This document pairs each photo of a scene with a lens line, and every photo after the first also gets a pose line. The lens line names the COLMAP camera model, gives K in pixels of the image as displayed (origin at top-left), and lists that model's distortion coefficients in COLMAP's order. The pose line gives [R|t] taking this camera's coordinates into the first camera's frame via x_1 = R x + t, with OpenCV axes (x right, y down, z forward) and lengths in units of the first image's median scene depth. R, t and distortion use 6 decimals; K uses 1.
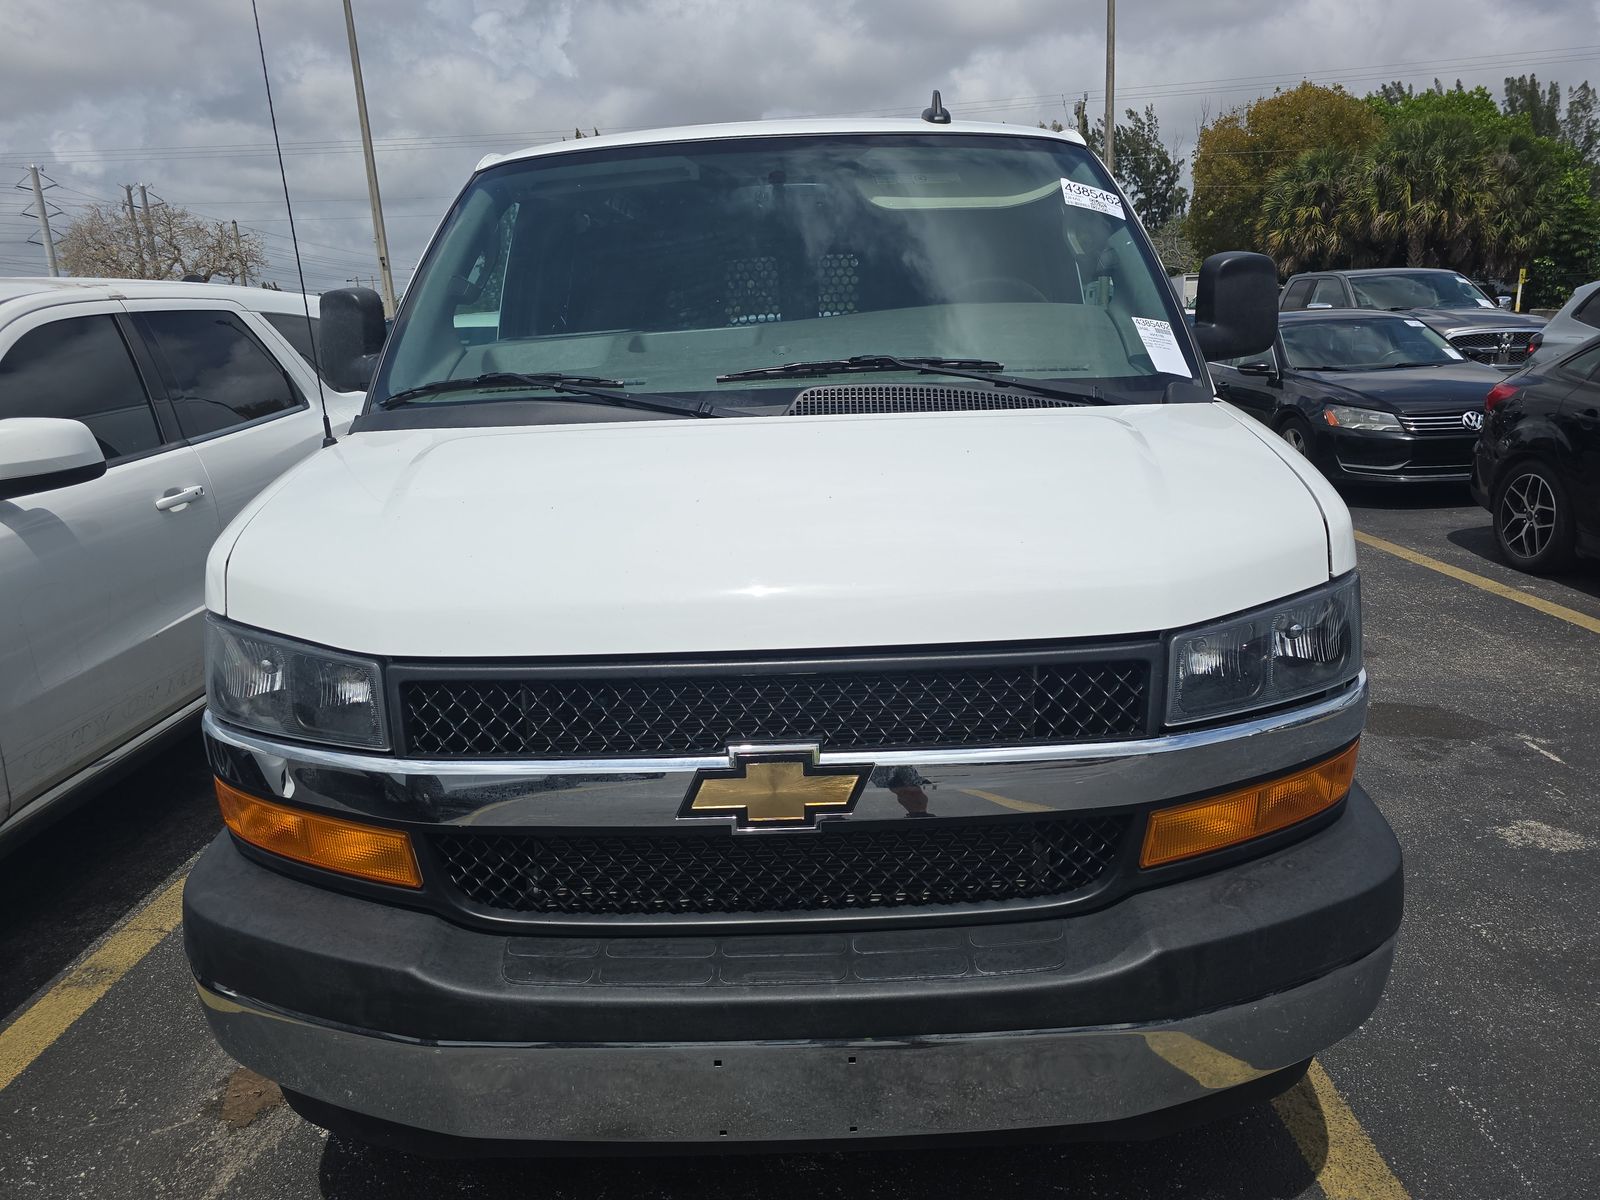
lens RADIAL K [[1095.6, 0, 814.2], [0, 1095.6, 604.0], [0, 0, 1]] dist [0.017394, -0.010482]
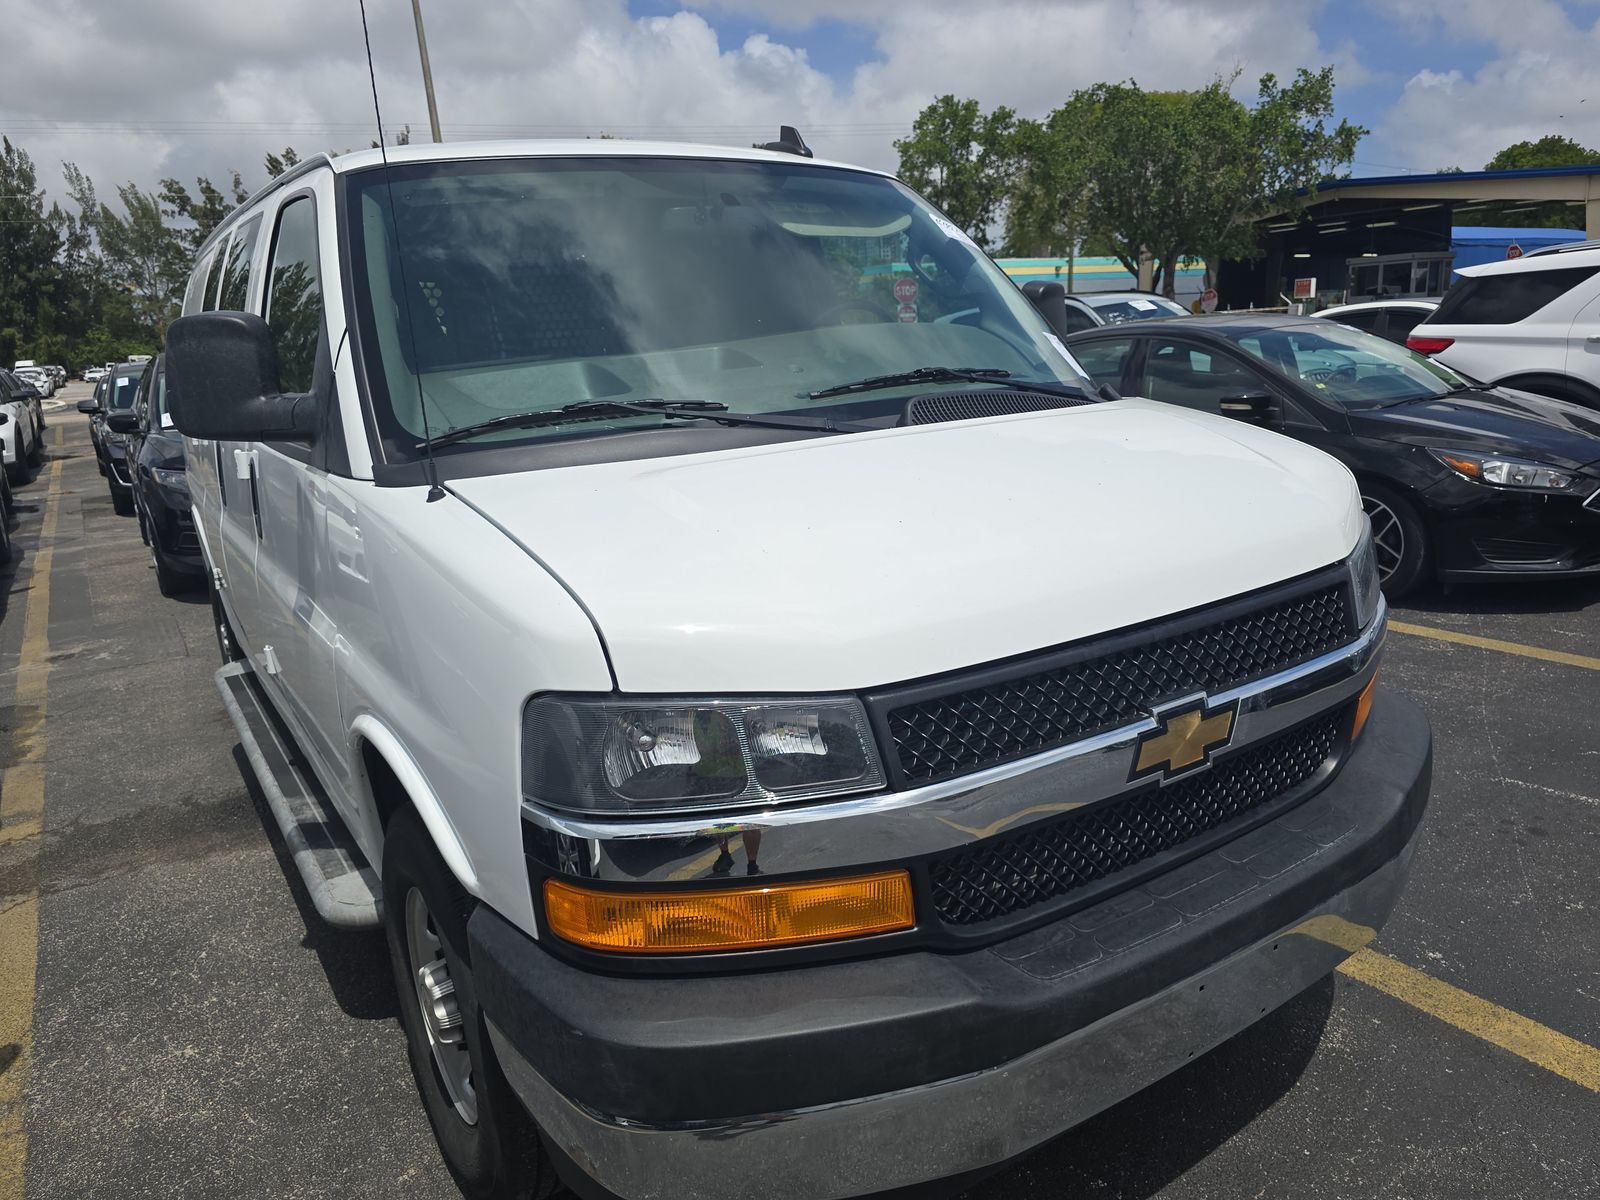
lens RADIAL K [[1095.6, 0, 802.6], [0, 1095.6, 601.3], [0, 0, 1]] dist [0.017394, -0.010482]
pose [[0.839887, -0.145049, 0.523020, -0.656158], [0.160859, 0.986858, 0.015371, -0.035511], [-0.518376, 0.071223, 0.852182, 0.159144]]
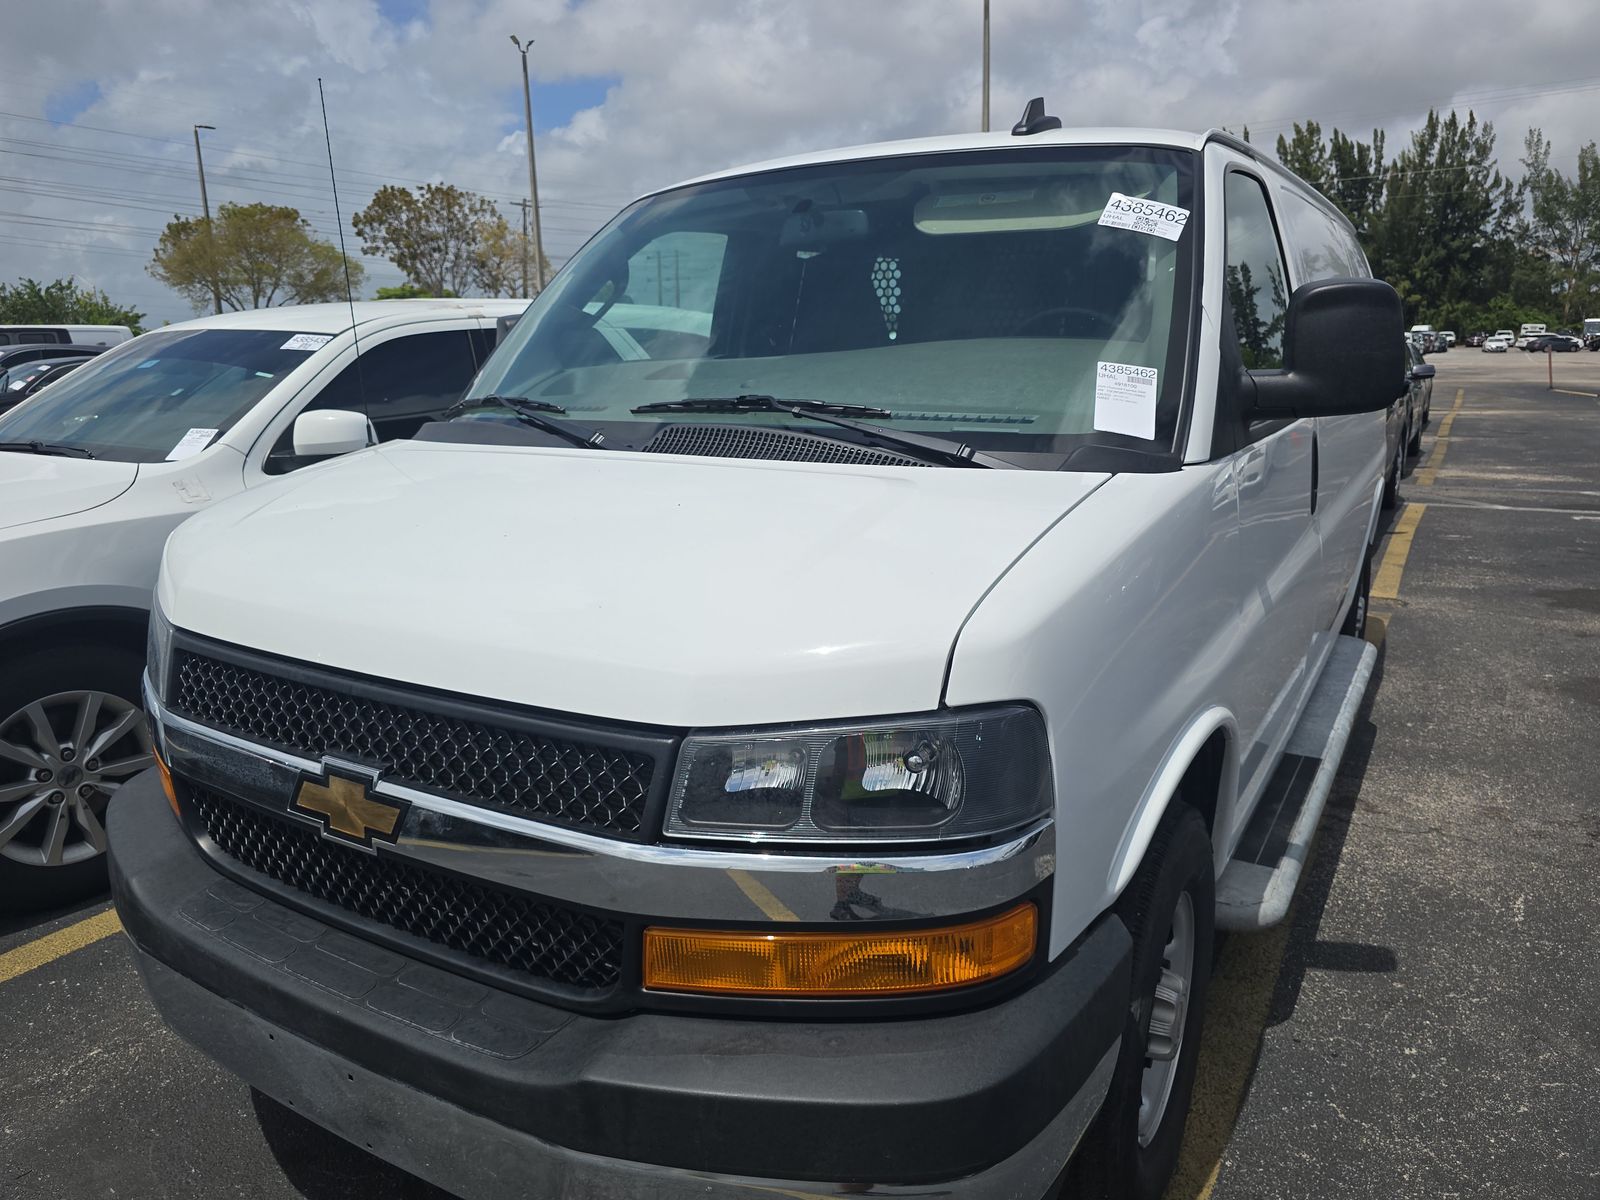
lens RADIAL K [[1095.6, 0, 806.1], [0, 1095.6, 599.2], [0, 0, 1]] dist [0.017394, -0.010482]
pose [[0.858383, 0.136033, -0.494645, 0.589494], [-0.140252, 0.989697, 0.028791, -0.083998], [0.493466, 0.044661, 0.868618, 0.200033]]
